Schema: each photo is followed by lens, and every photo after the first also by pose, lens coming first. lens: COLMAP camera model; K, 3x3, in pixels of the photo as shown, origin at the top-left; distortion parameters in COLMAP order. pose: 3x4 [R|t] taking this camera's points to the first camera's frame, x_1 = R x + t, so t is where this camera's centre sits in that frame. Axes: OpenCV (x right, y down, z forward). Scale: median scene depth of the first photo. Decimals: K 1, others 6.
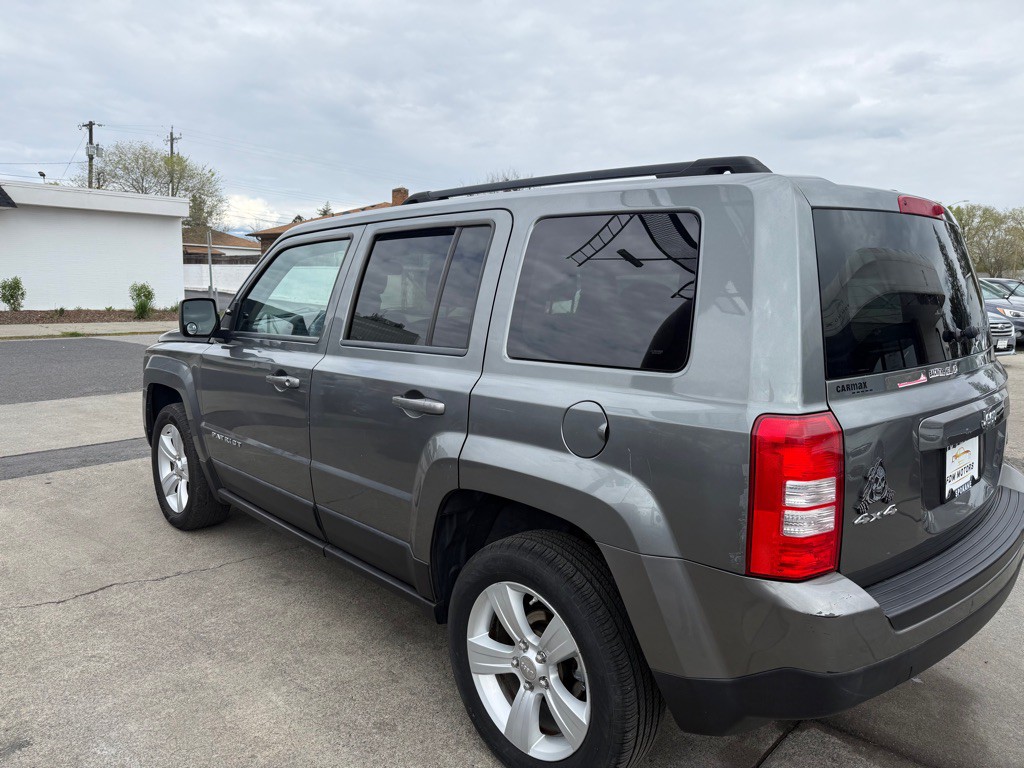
lens RADIAL K [[721.1, 0, 512.0], [0, 721.1, 384.0], [0, 0, 1]] dist [0.007313, -0.003677]
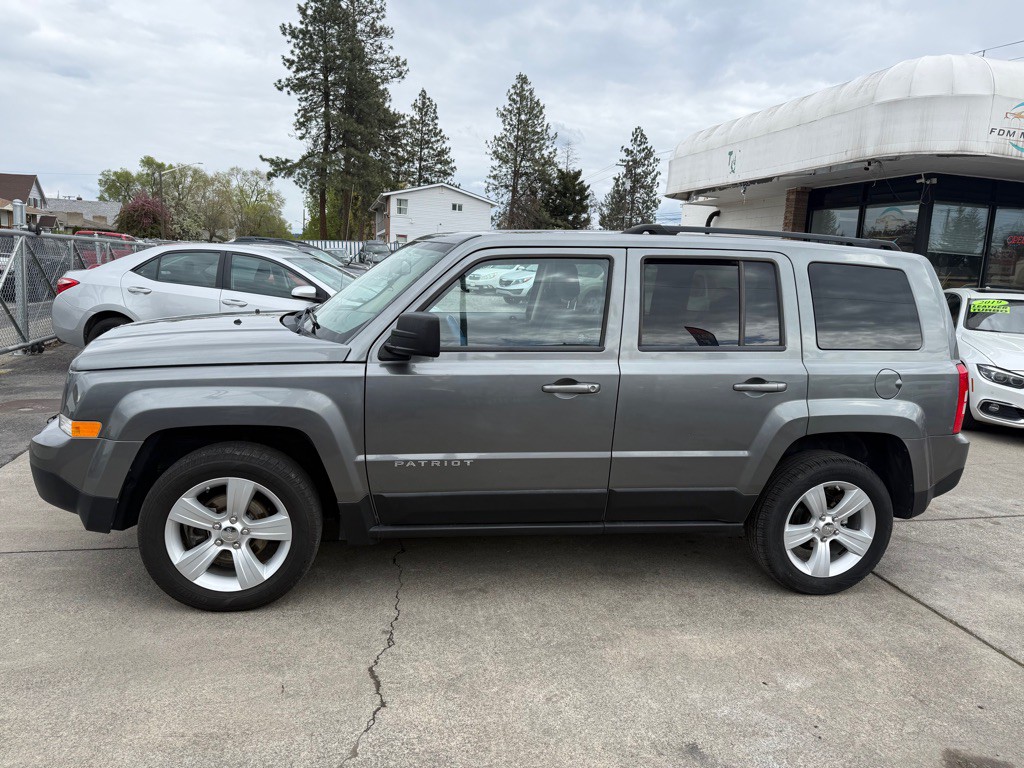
lens RADIAL K [[721.1, 0, 512.0], [0, 721.1, 384.0], [0, 0, 1]] dist [0.007313, -0.003677]
pose [[0.543073, -0.126228, 0.830143, -1.561597], [0.071269, 0.991998, 0.104216, -0.159672], [-0.836655, 0.002567, 0.547724, 0.603048]]
